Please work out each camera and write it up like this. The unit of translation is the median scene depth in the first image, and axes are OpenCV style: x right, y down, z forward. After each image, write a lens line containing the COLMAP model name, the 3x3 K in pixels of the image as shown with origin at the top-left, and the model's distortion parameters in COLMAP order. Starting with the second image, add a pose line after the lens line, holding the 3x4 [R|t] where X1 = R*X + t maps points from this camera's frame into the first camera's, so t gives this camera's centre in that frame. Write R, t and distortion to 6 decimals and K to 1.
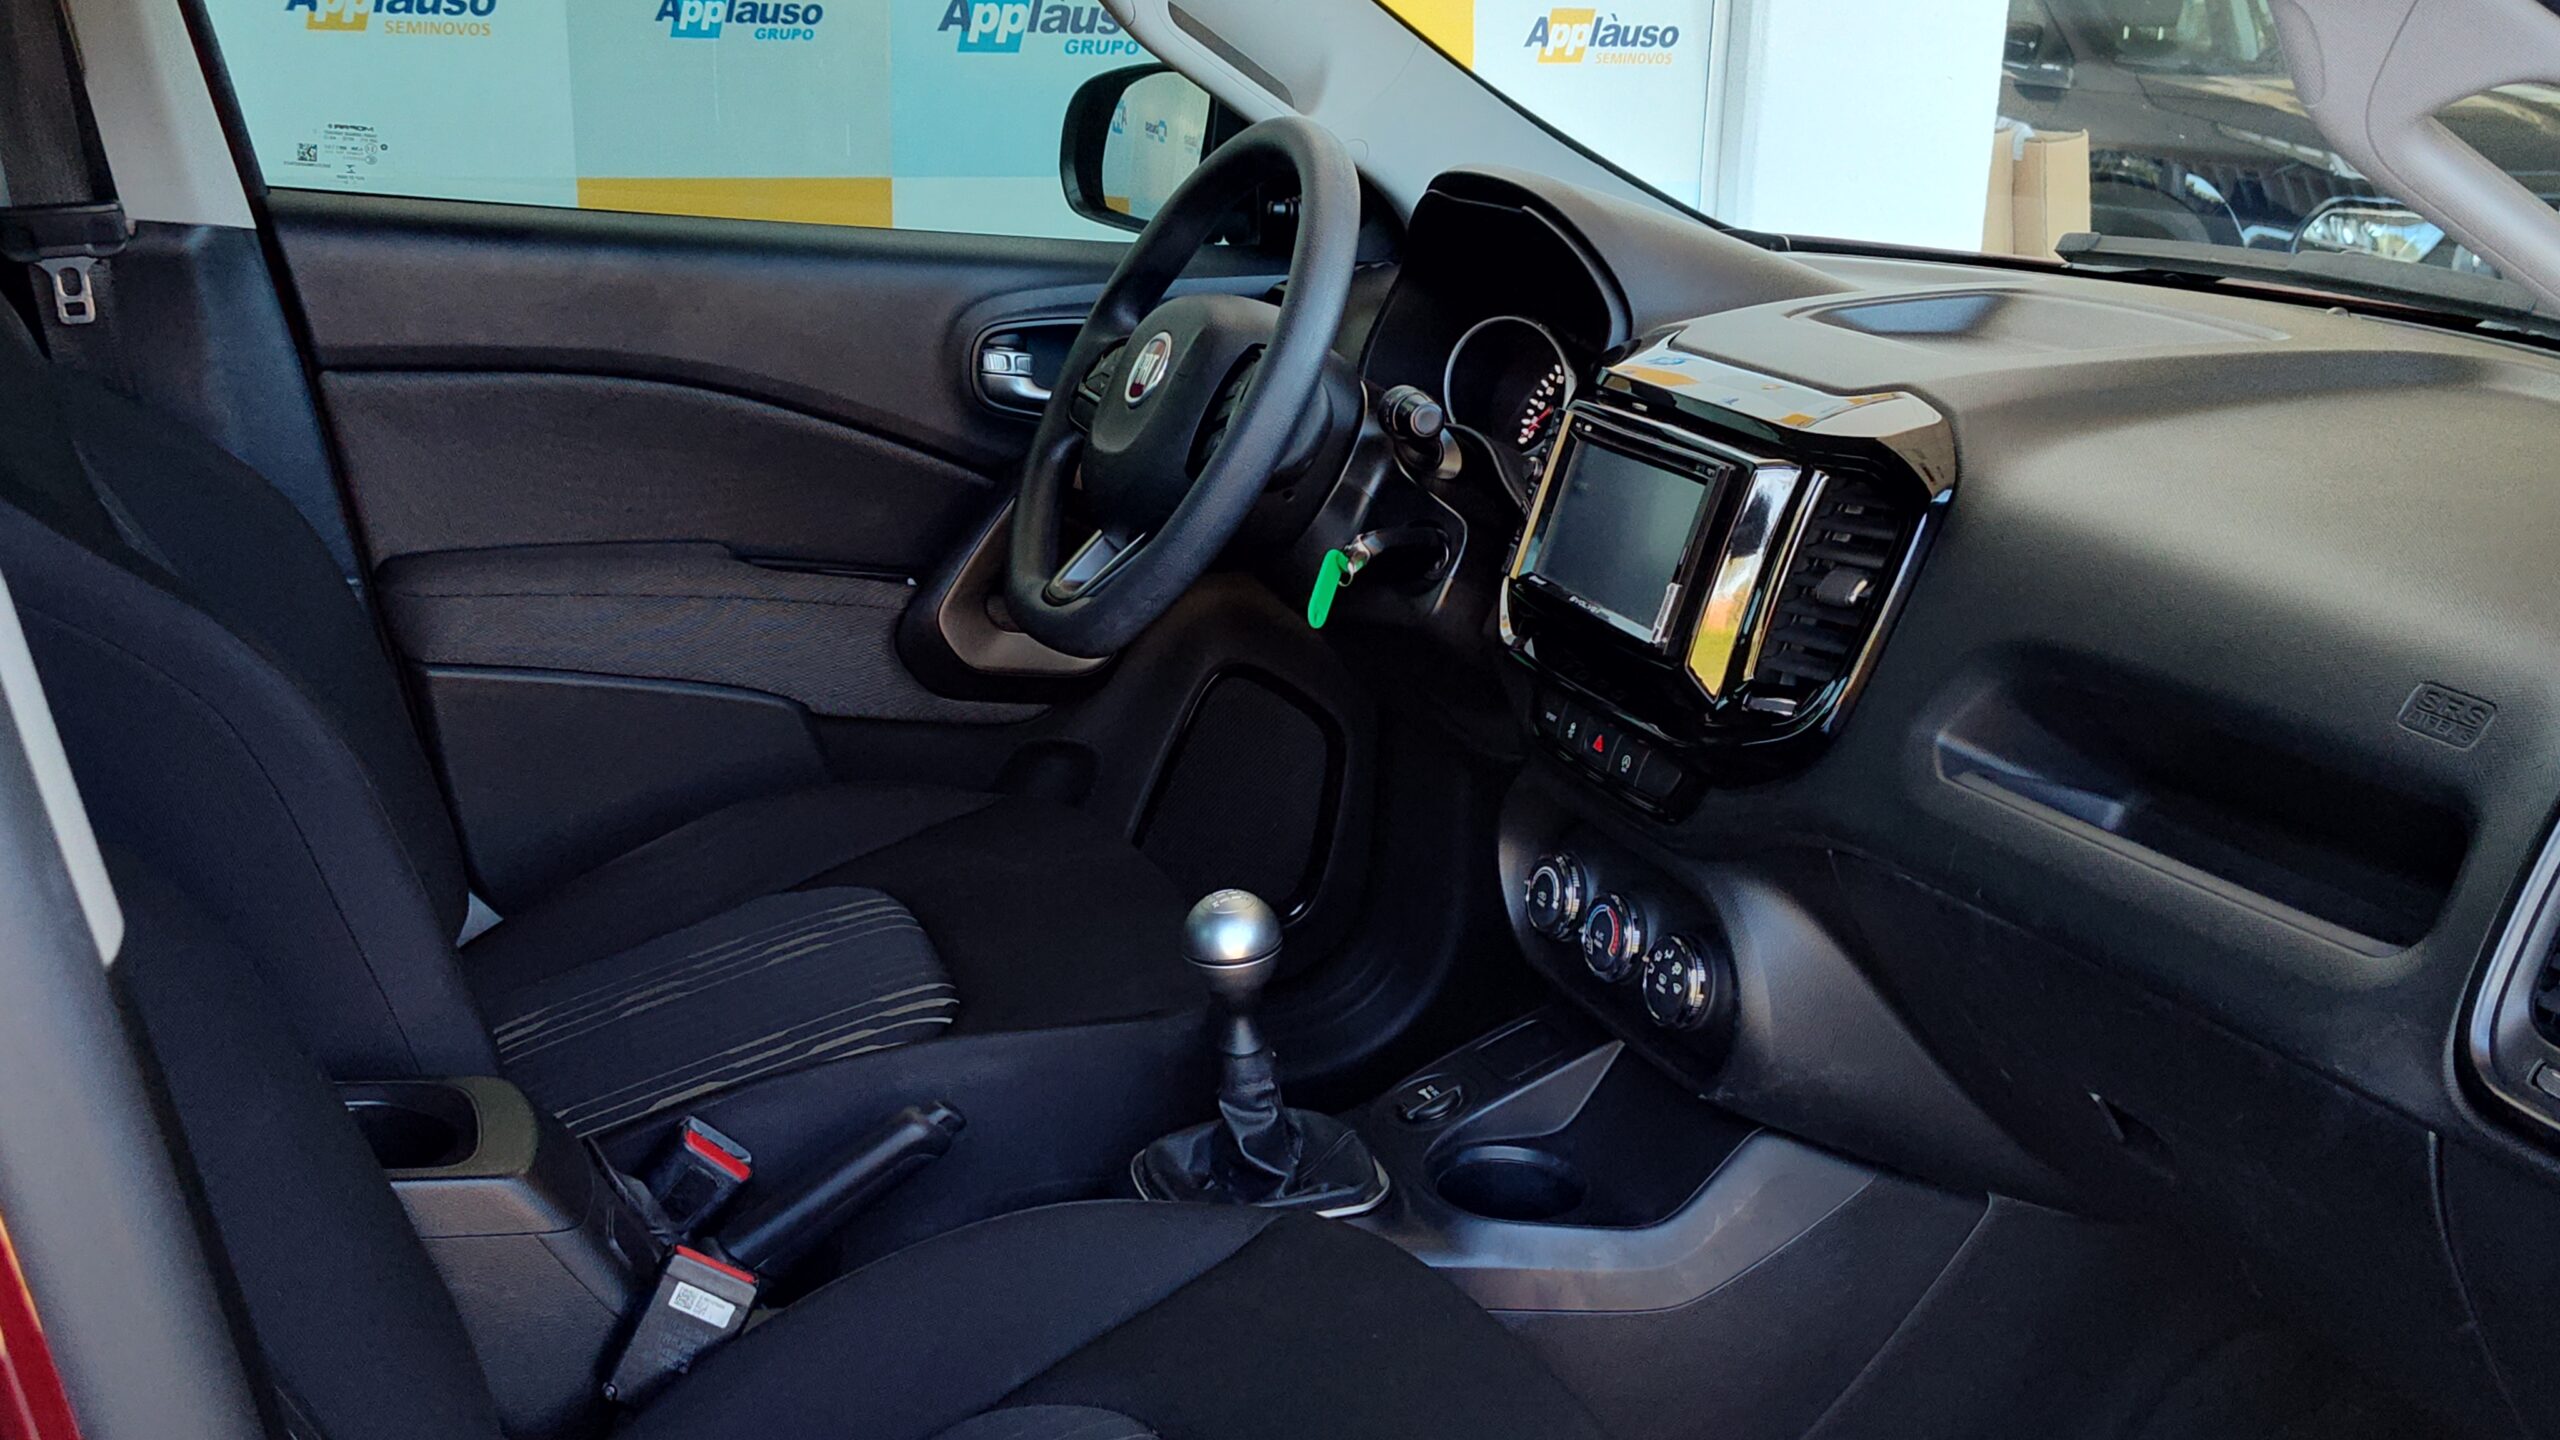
lens RADIAL K [[2517.7, 0, 1237.6], [0, 2517.7, 726.7], [0, 0, 1]] dist [0.057043, 0.000000]
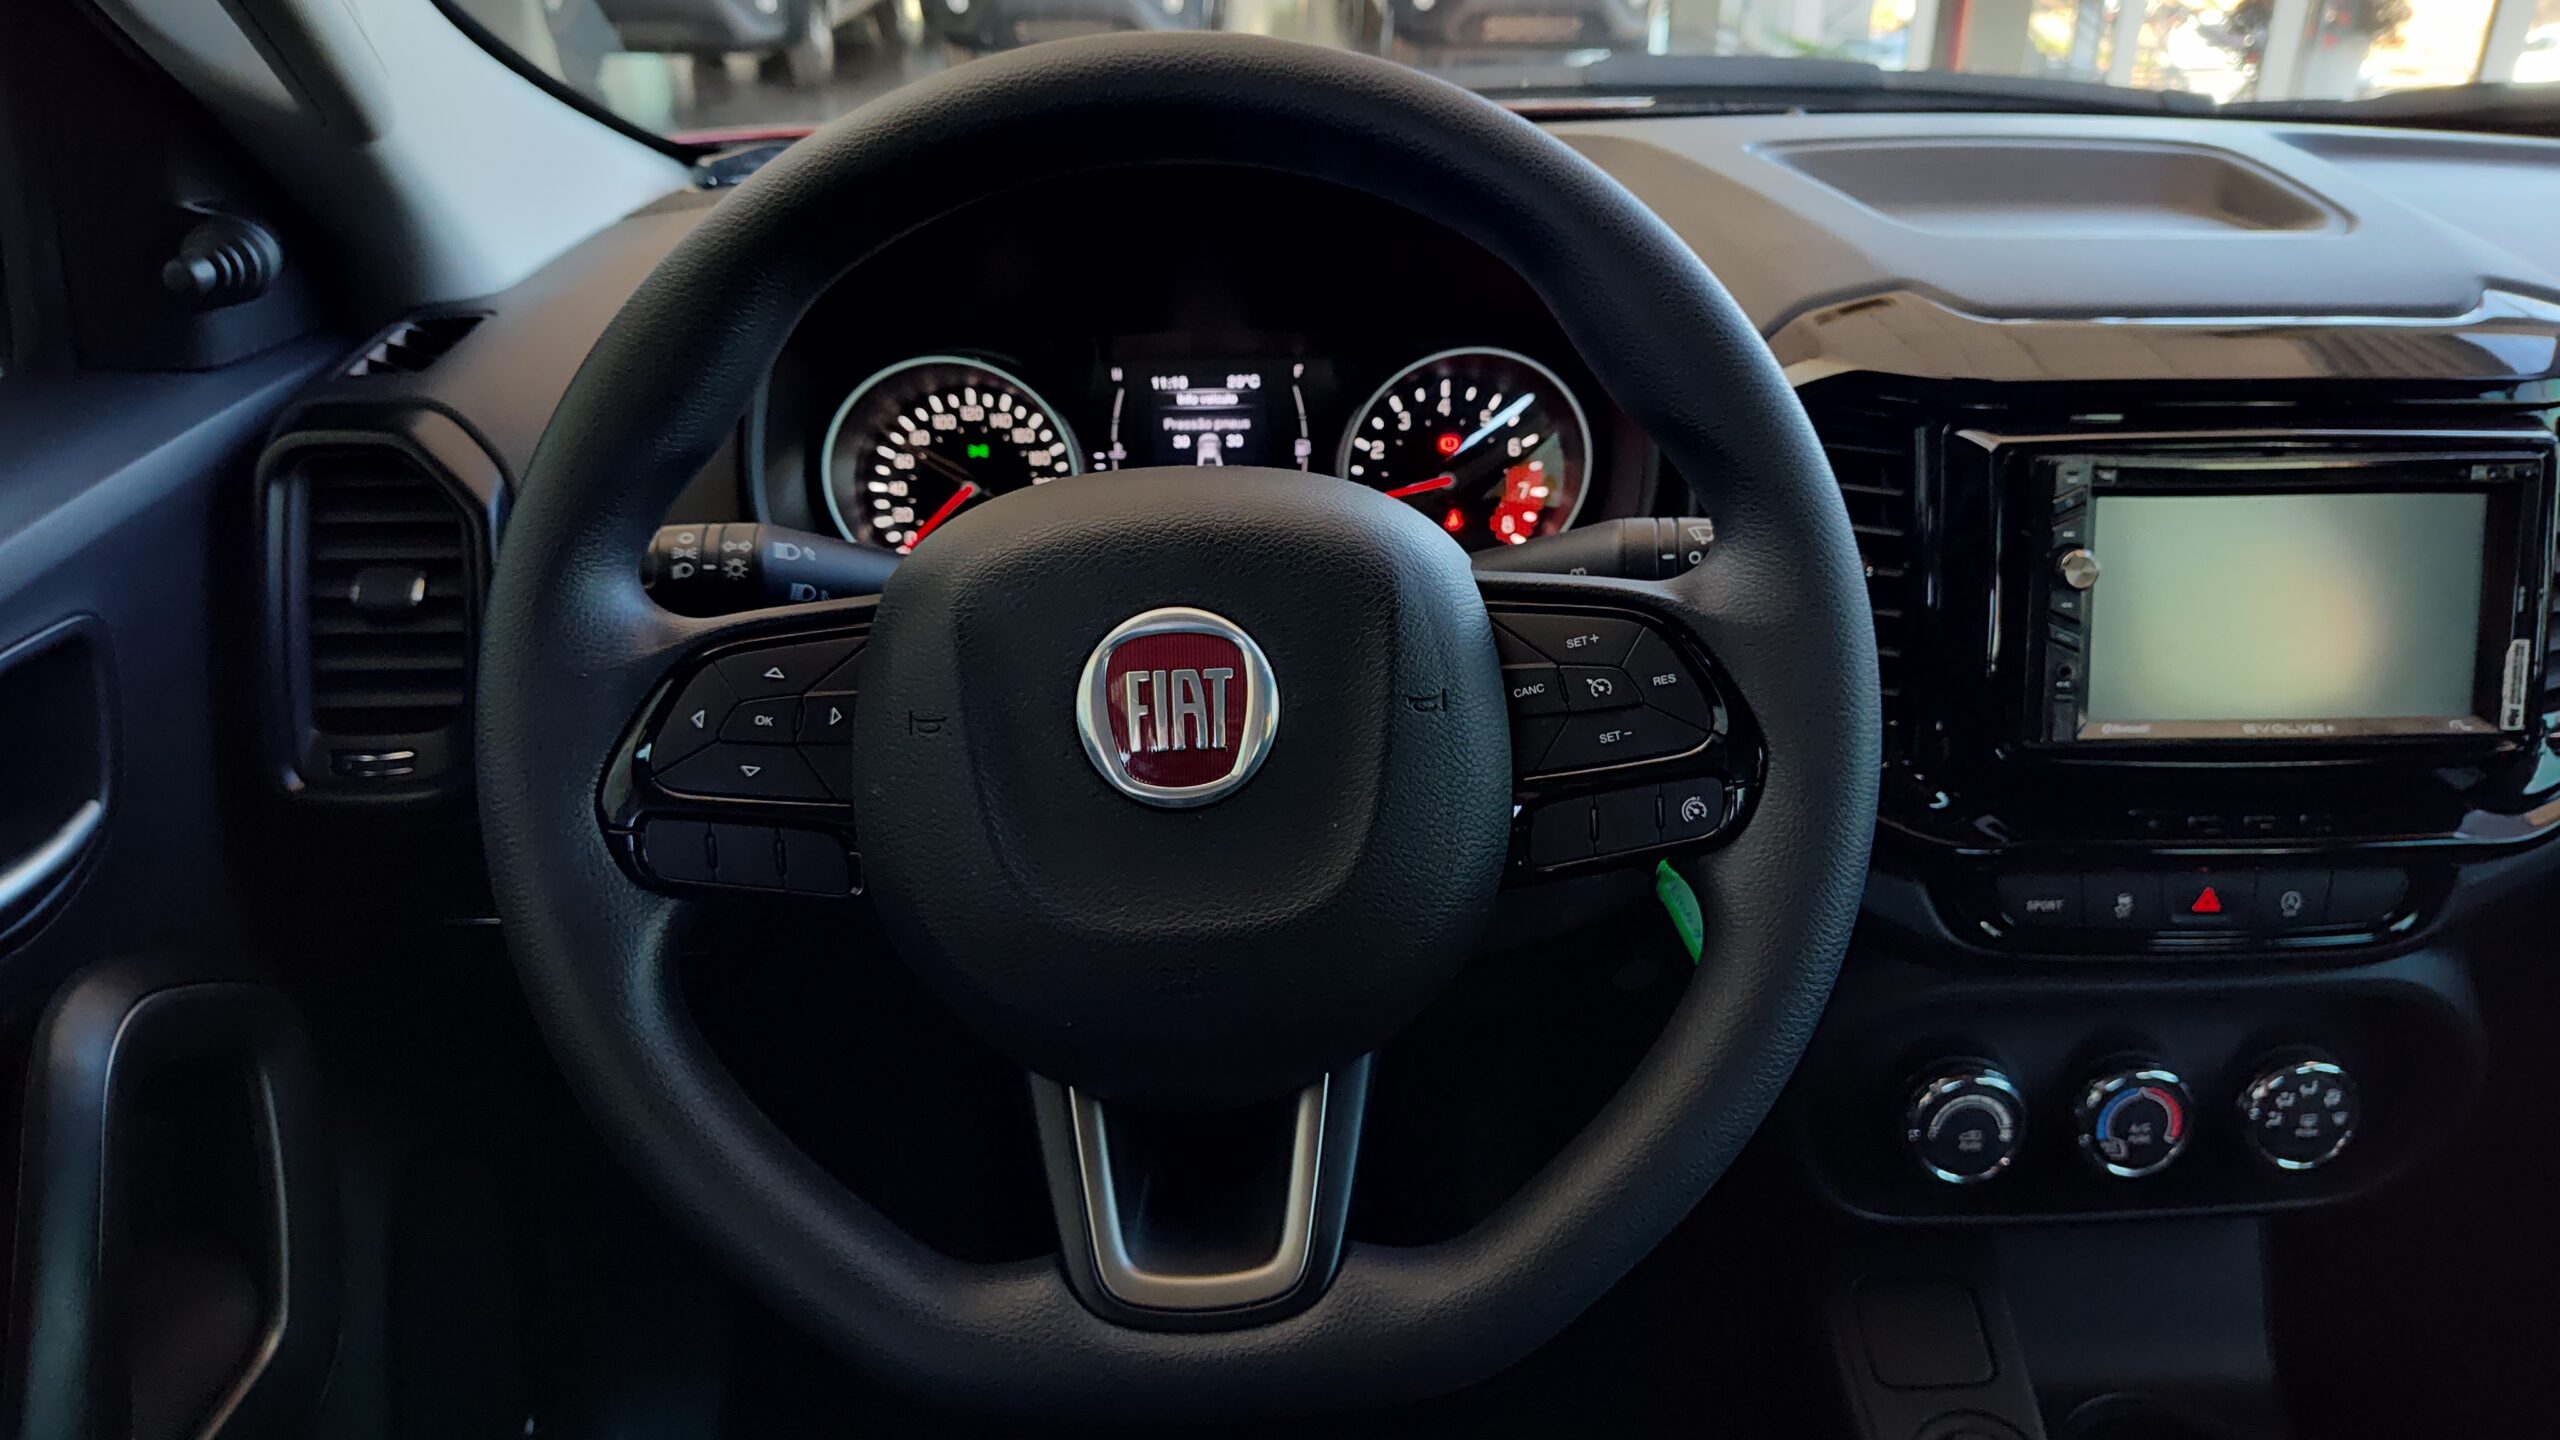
lens RADIAL K [[1790.0, 0, 1282.1], [0, 1790.0, 688.4], [0, 0, 1]] dist [0.029148, -0.046453]
pose [[0.306749, -0.423264, 0.852498, -0.304733], [0.277213, 0.896577, 0.345401, -0.265052], [-0.910526, 0.130372, 0.392358, 0.963716]]
